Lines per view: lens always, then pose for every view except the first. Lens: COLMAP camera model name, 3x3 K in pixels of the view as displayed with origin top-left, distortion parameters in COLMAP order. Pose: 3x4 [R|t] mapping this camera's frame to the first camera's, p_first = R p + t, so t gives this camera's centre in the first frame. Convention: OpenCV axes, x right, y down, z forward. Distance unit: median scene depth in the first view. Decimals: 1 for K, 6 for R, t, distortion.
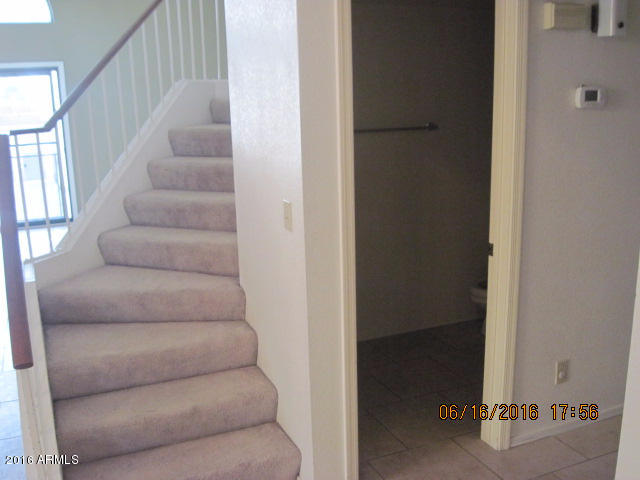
lens RADIAL K [[663.5, 0, 320.8], [0, 663.5, 239.5], [0, 0, 1]] dist [-0.111469, 0.000000]
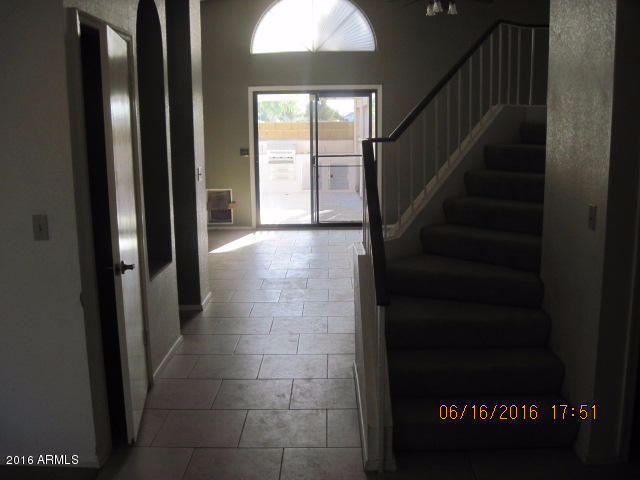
lens RADIAL K [[663.5, 0, 318.1], [0, 663.5, 239.4], [0, 0, 1]] dist [-0.111469, 0.000000]
pose [[0.910913, 0.090523, -0.402547, -0.018807], [-0.104998, 0.994374, -0.013985, 0.057862], [0.399016, 0.055005, 0.915293, -0.228523]]
